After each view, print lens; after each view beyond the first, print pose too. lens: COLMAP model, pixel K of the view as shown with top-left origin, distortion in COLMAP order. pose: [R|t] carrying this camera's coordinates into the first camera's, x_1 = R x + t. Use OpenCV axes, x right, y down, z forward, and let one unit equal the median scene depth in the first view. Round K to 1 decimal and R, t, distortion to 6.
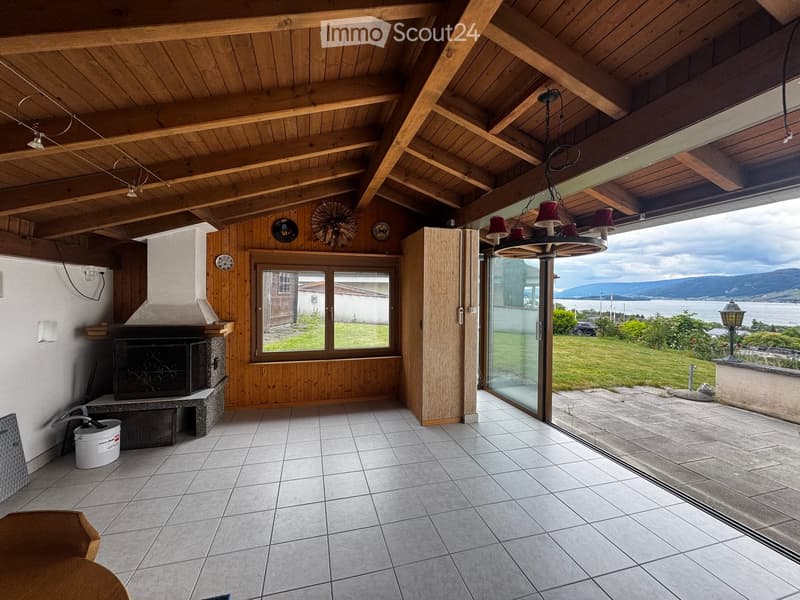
lens RADIAL K [[318.5, 0, 400.0], [0, 318.5, 300.0], [0, 0, 1]] dist [-0.001212, 0.000275]
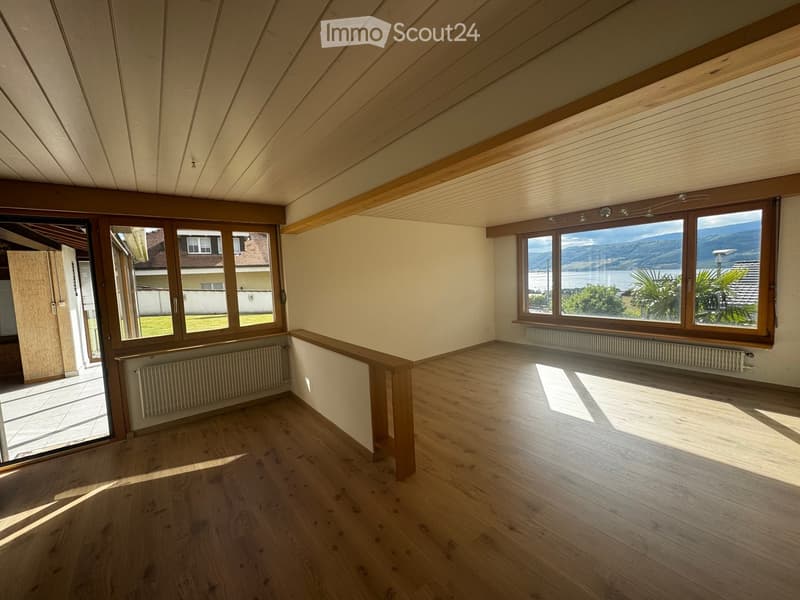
lens RADIAL K [[318.5, 0, 400.0], [0, 318.5, 300.0], [0, 0, 1]] dist [-0.001212, 0.000275]
pose [[0.926702, -0.072354, 0.368766, 1.161112], [0.052198, 0.996561, 0.064358, -0.002518], [-0.372154, -0.040392, 0.927292, -1.012297]]
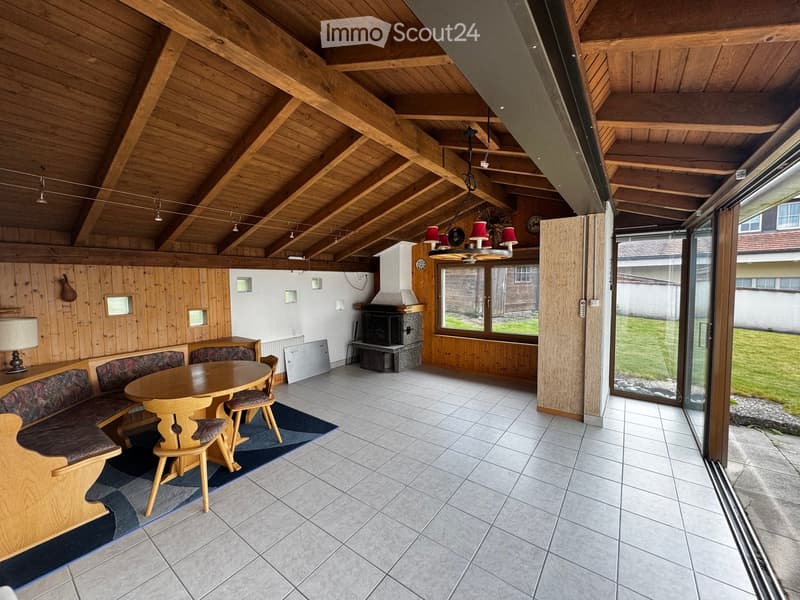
lens RADIAL K [[318.5, 0, 400.0], [0, 318.5, 300.0], [0, 0, 1]] dist [-0.001212, 0.000275]
pose [[0.618815, 0.032313, -0.784872, 0.592571], [0.000562, 0.999135, 0.041577, -0.015416], [0.785537, -0.026169, 0.618262, 0.000304]]
